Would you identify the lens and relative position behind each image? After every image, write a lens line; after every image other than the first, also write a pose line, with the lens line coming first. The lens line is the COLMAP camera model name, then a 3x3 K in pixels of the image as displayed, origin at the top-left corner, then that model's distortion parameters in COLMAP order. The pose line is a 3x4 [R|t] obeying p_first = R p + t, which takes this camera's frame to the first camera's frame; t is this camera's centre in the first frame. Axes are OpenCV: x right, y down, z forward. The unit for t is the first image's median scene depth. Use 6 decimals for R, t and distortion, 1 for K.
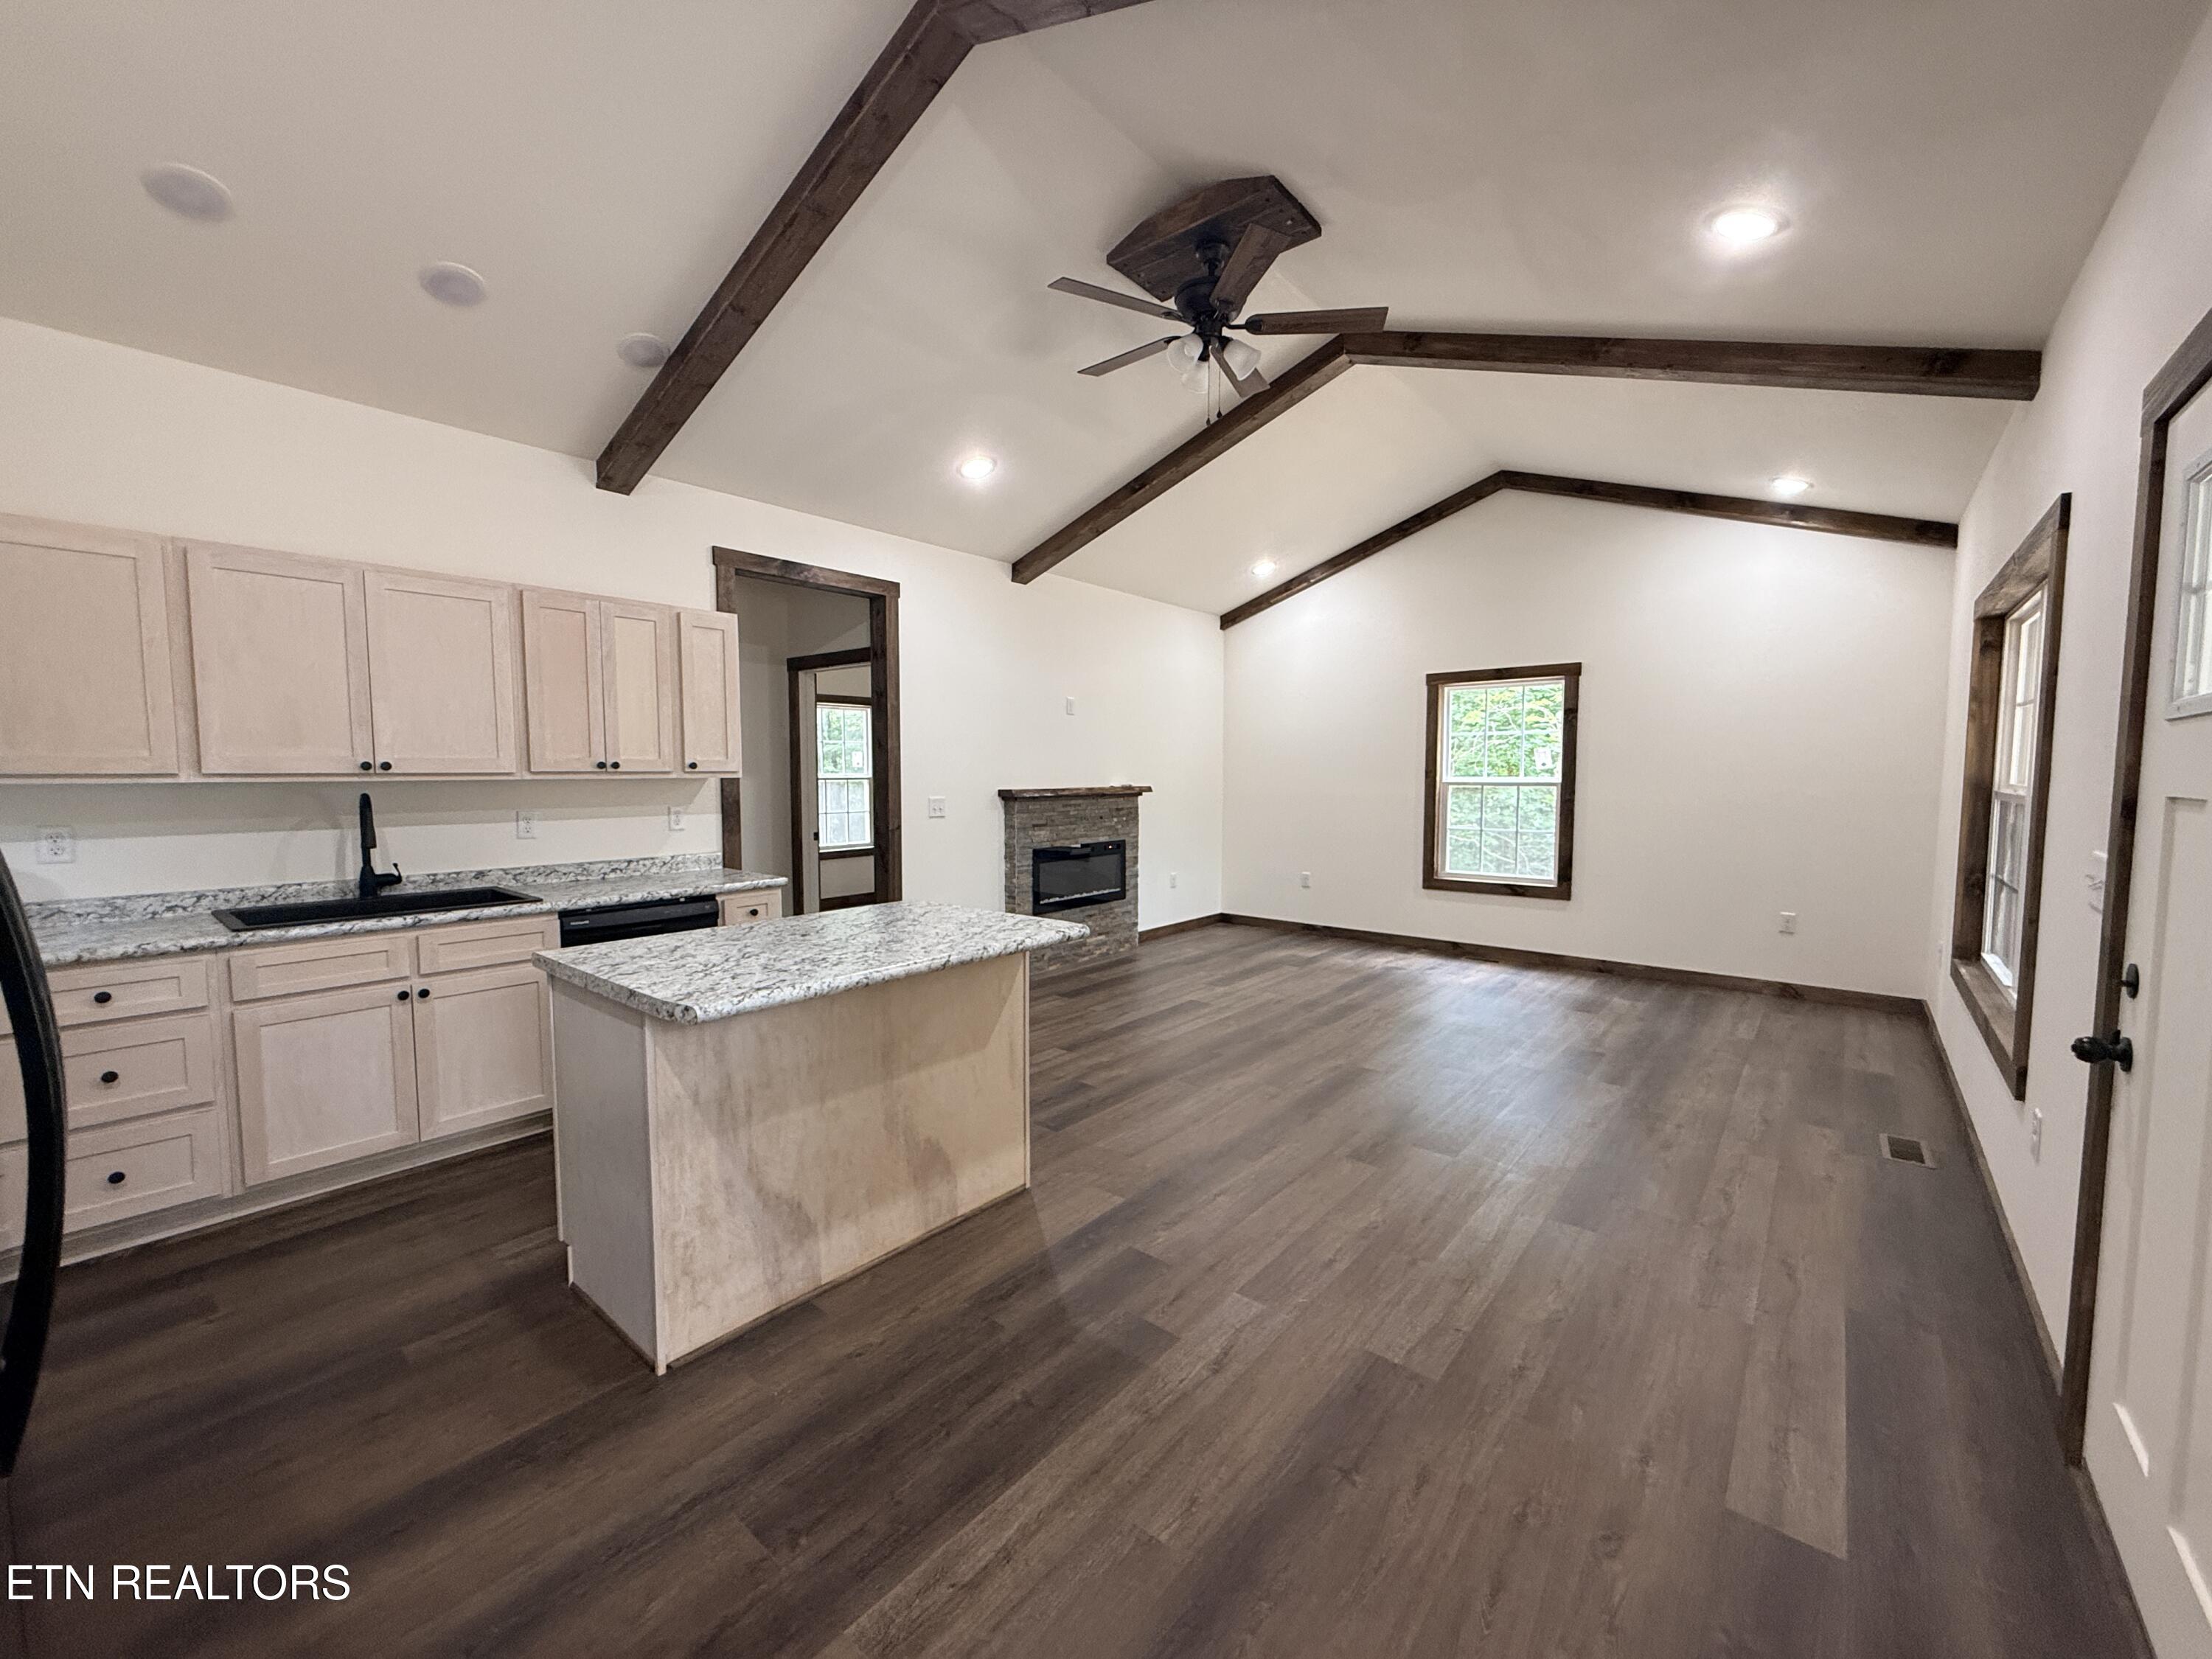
lens RADIAL K [[882.0, 0, 1096.4], [0, 882.0, 837.1], [0, 0, 1]] dist [0.000518, -0.000966]
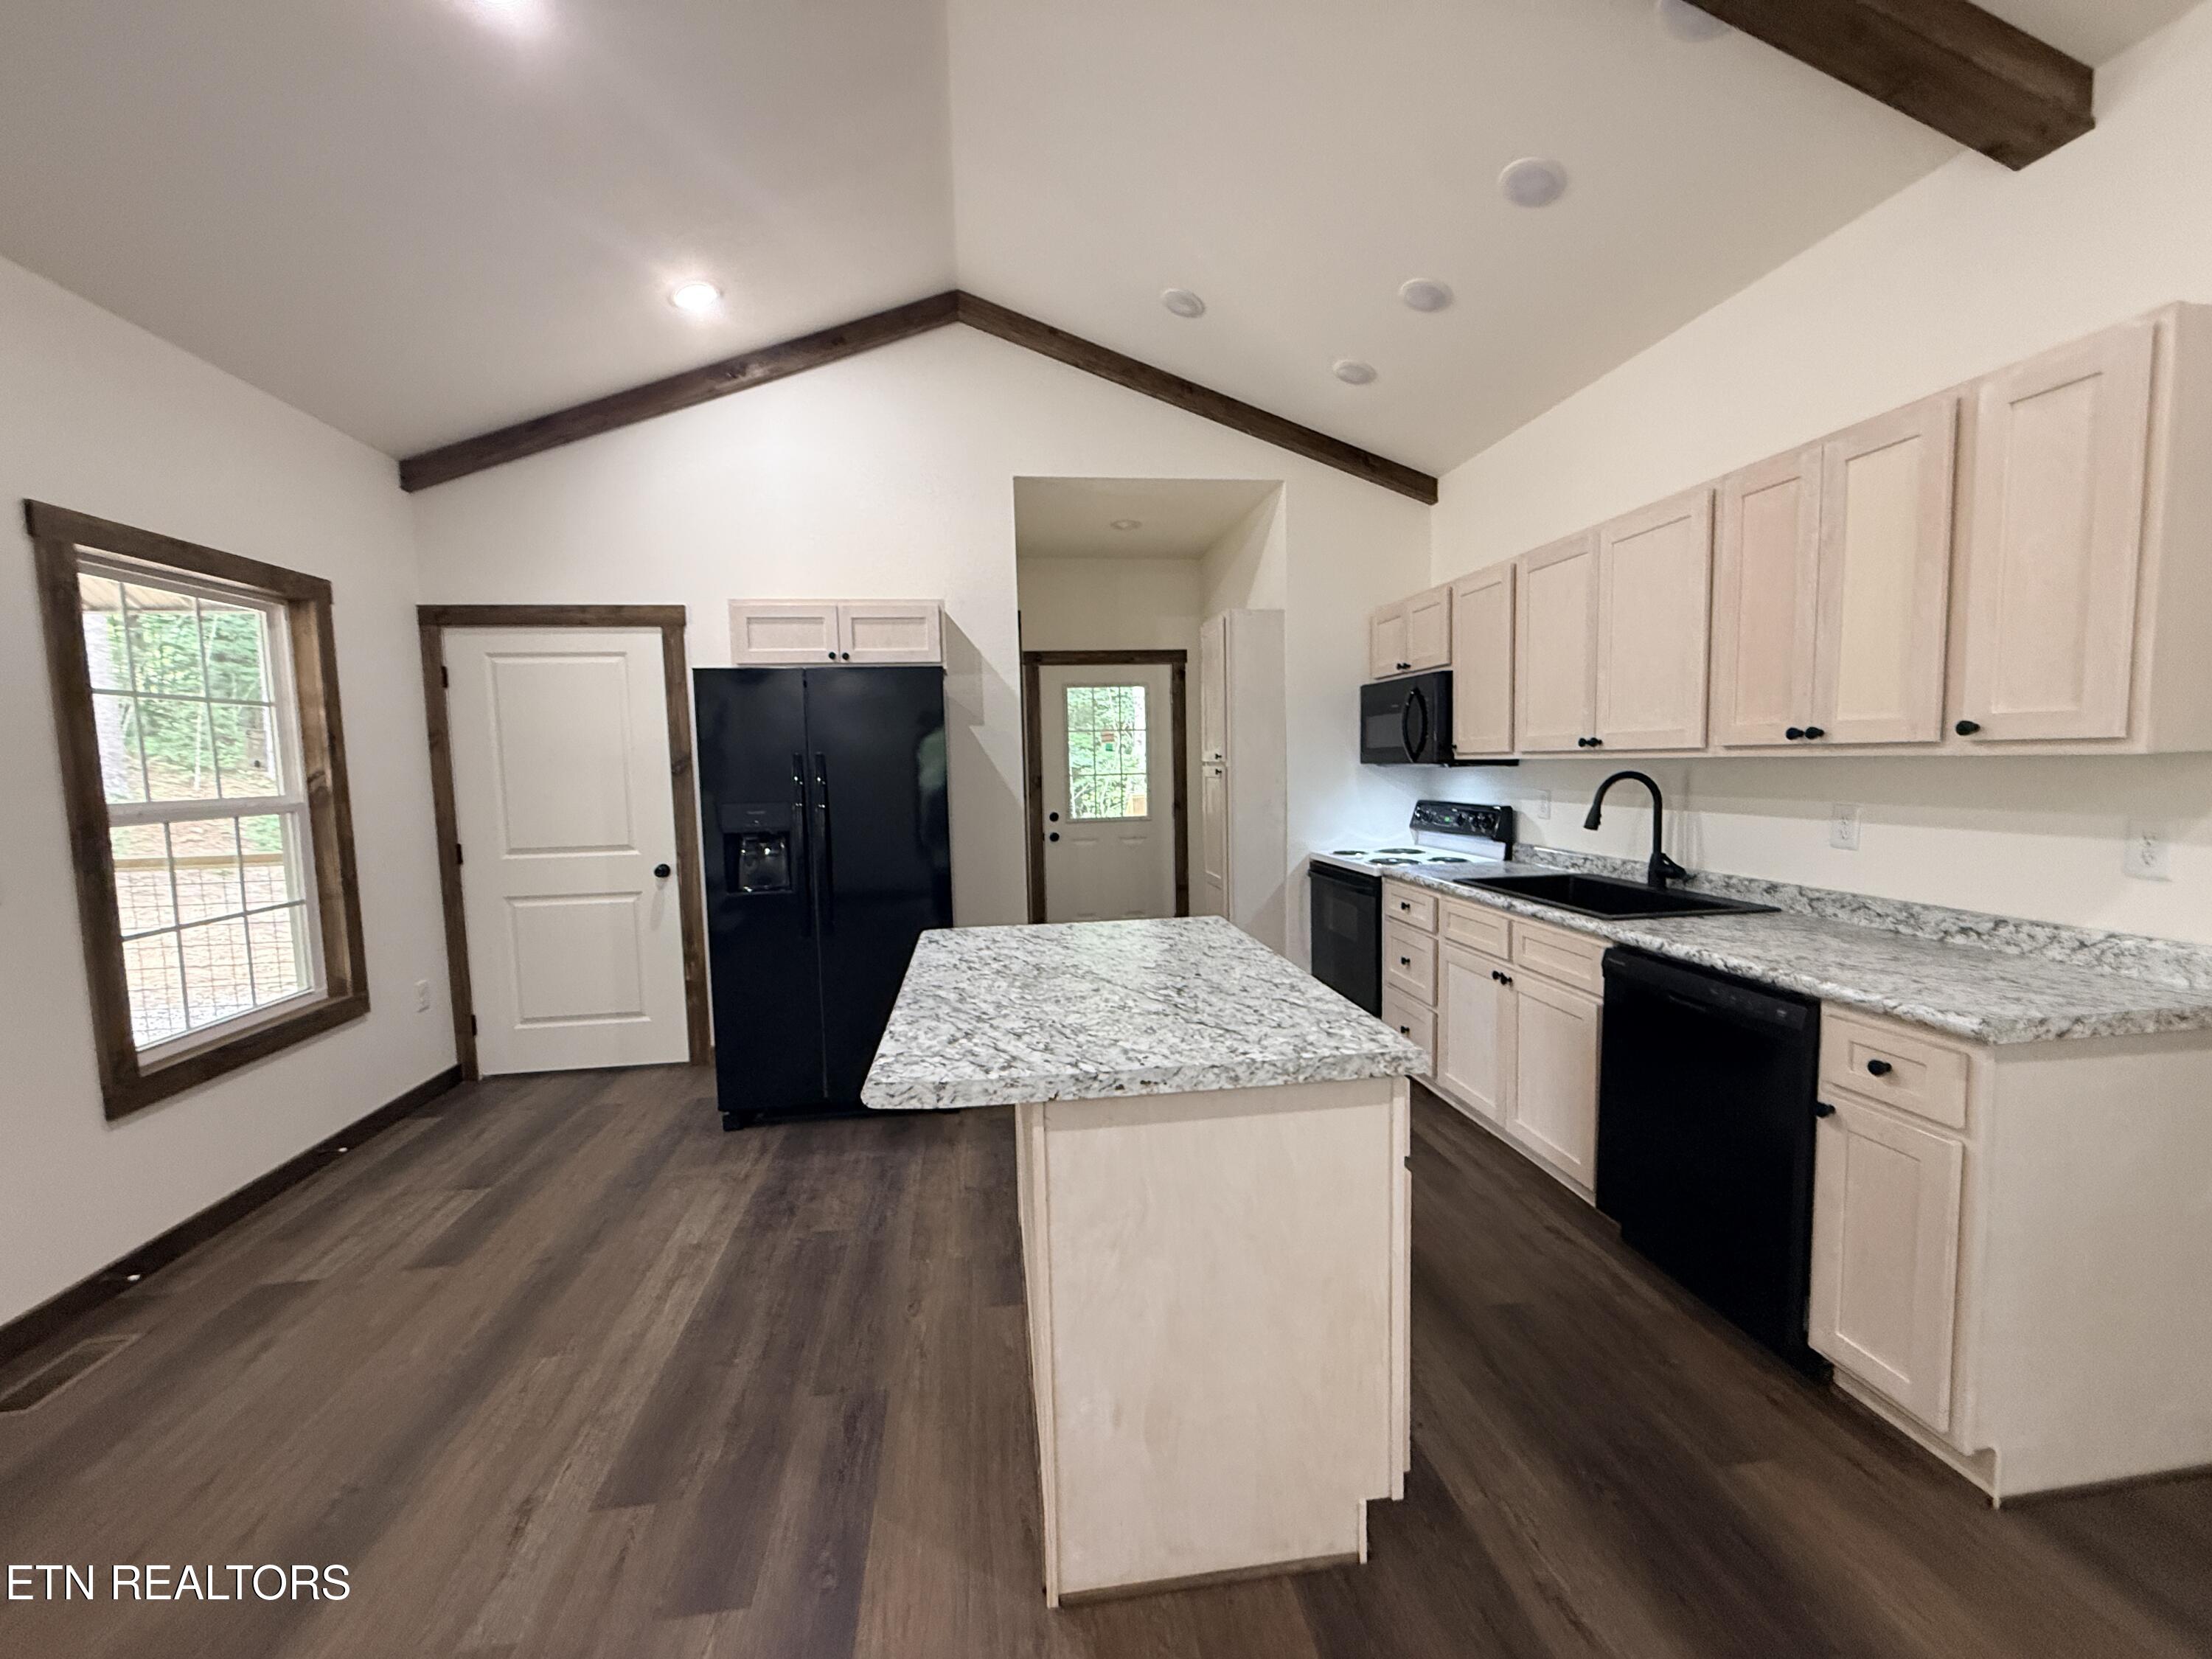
lens RADIAL K [[882.0, 0, 1099.9], [0, 882.0, 822.9], [0, 0, 1]] dist [0.000518, -0.000966]
pose [[-0.665120, 0.069035, -0.743539, 0.203012], [-0.034540, 0.991808, 0.122983, -0.082474], [0.745938, 0.107480, -0.657286, 1.093415]]
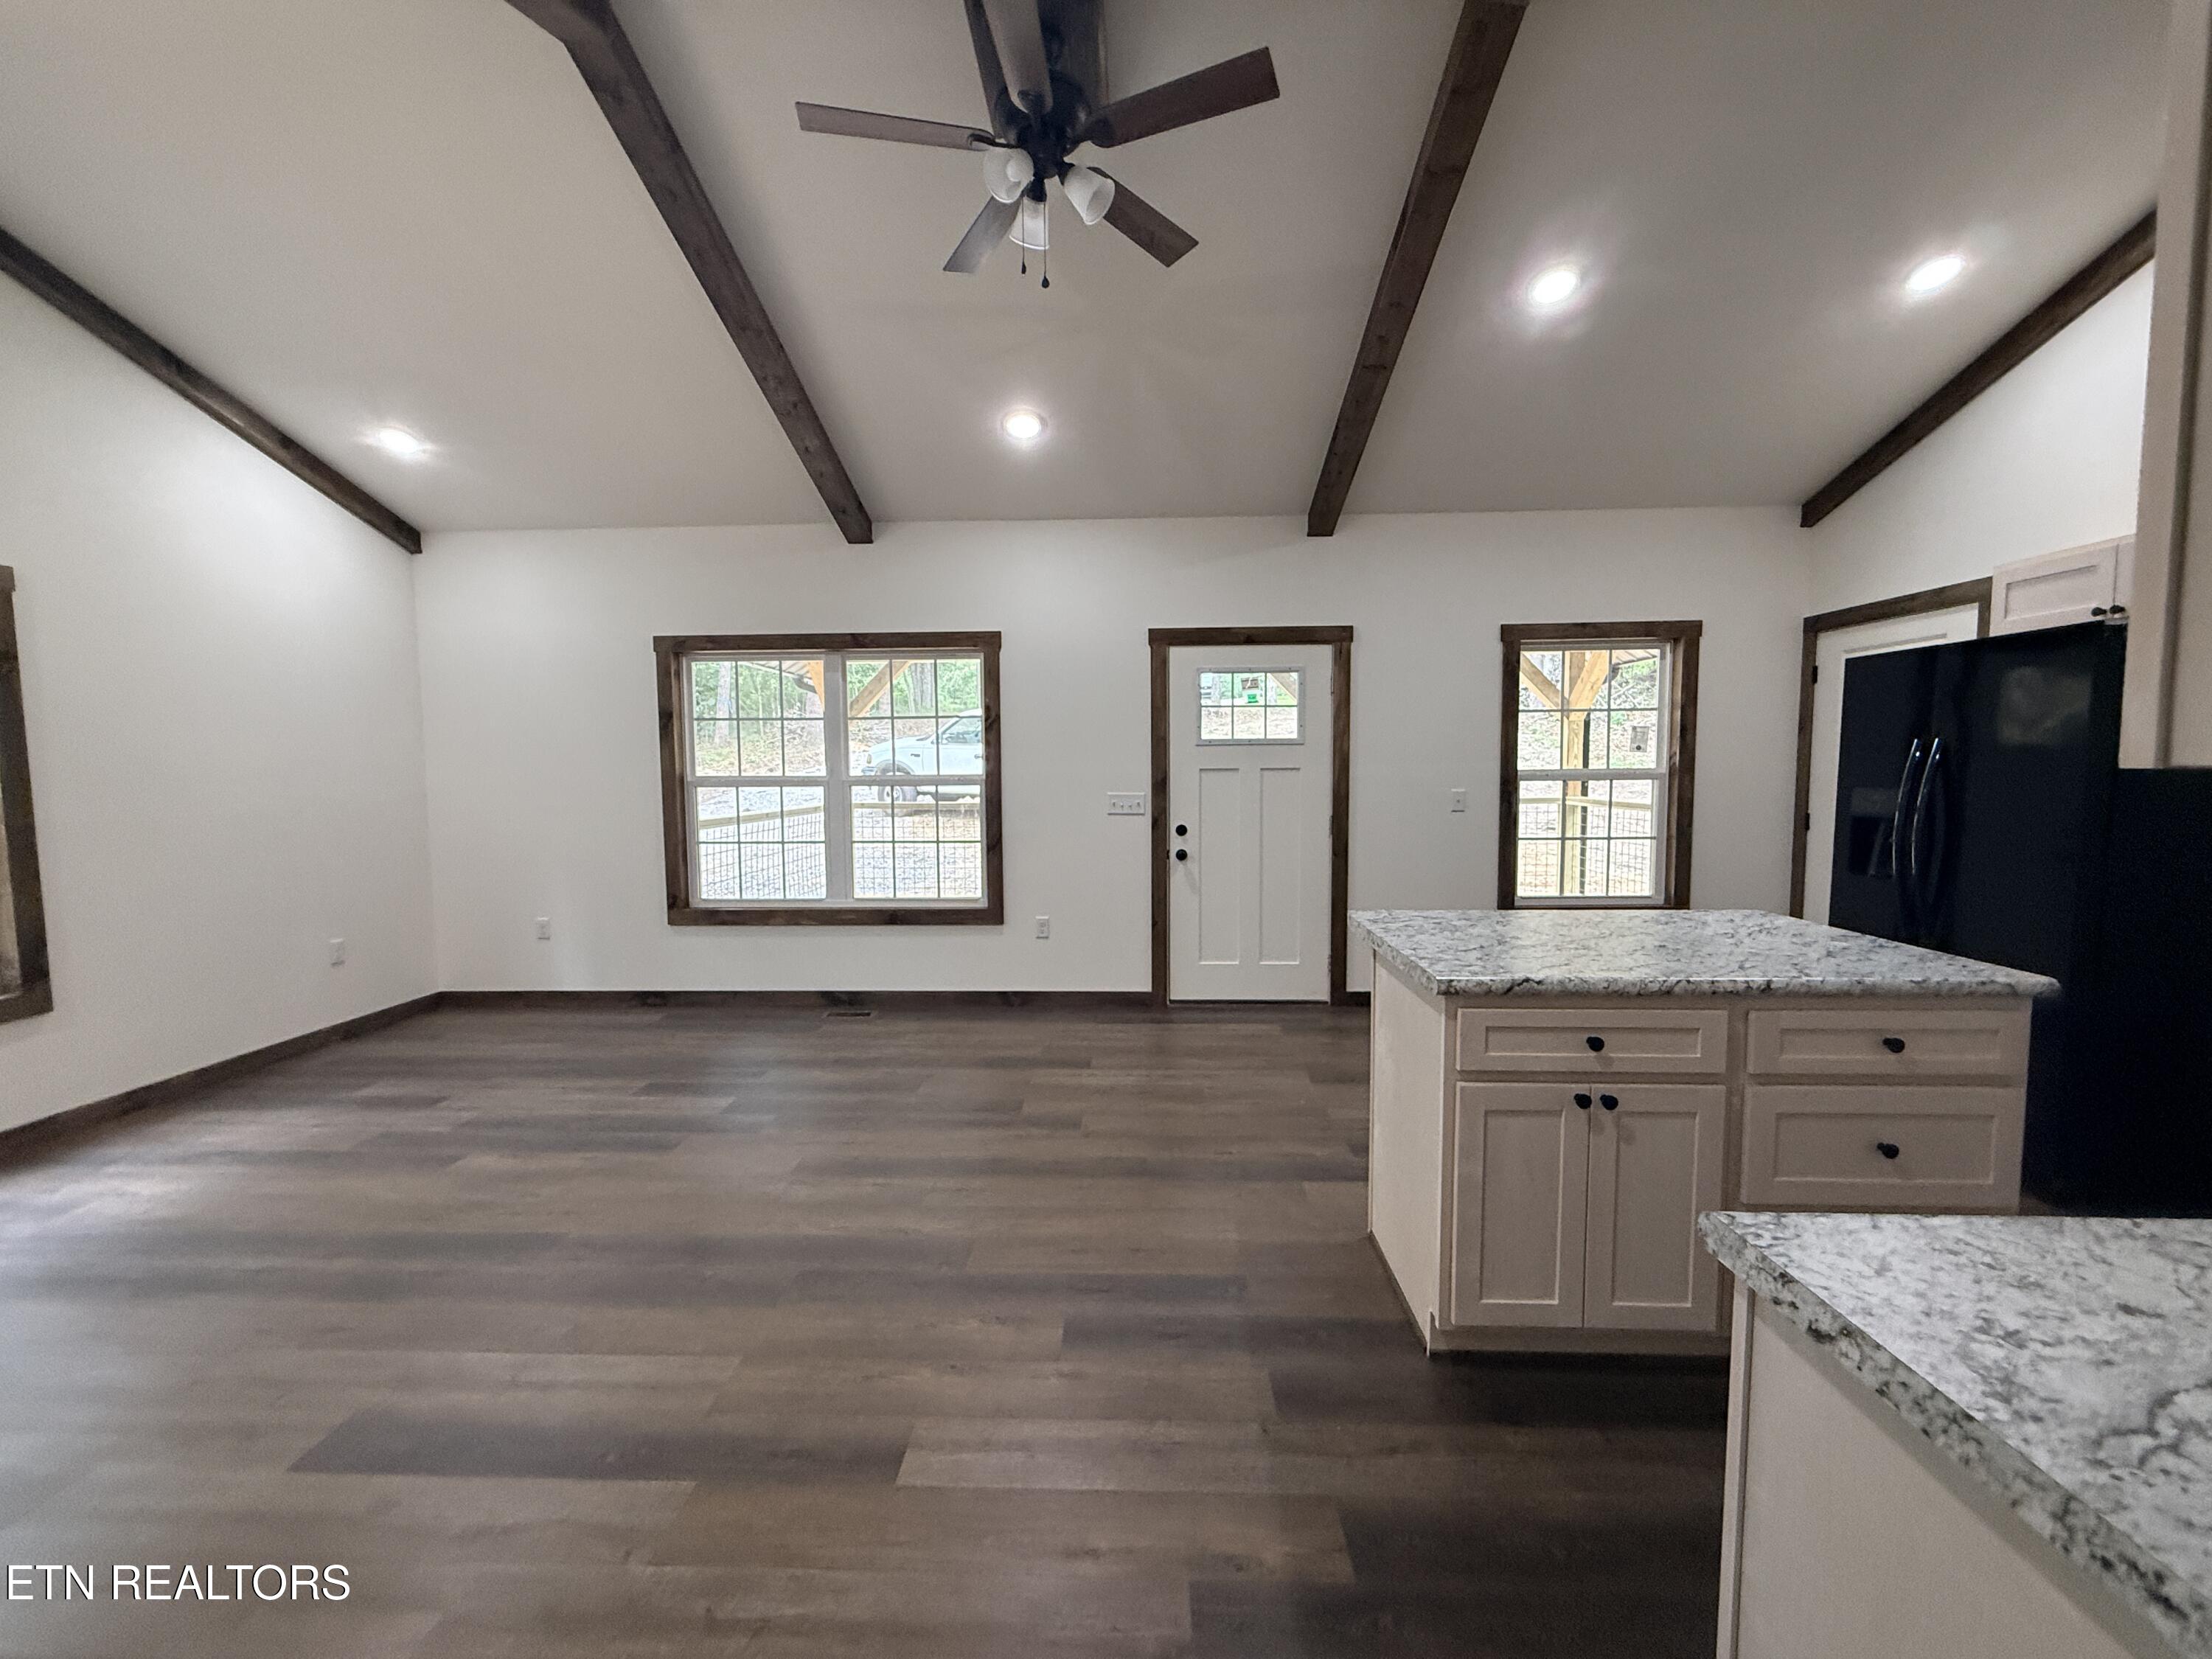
lens RADIAL K [[882.0, 0, 1090.7], [0, 882.0, 826.9], [0, 0, 1]] dist [0.000518, -0.000966]
pose [[-0.608928, -0.047240, 0.791817, -0.492958], [0.072452, 0.990740, 0.114825, -0.104015], [-0.789909, 0.127290, -0.599867, 1.432243]]
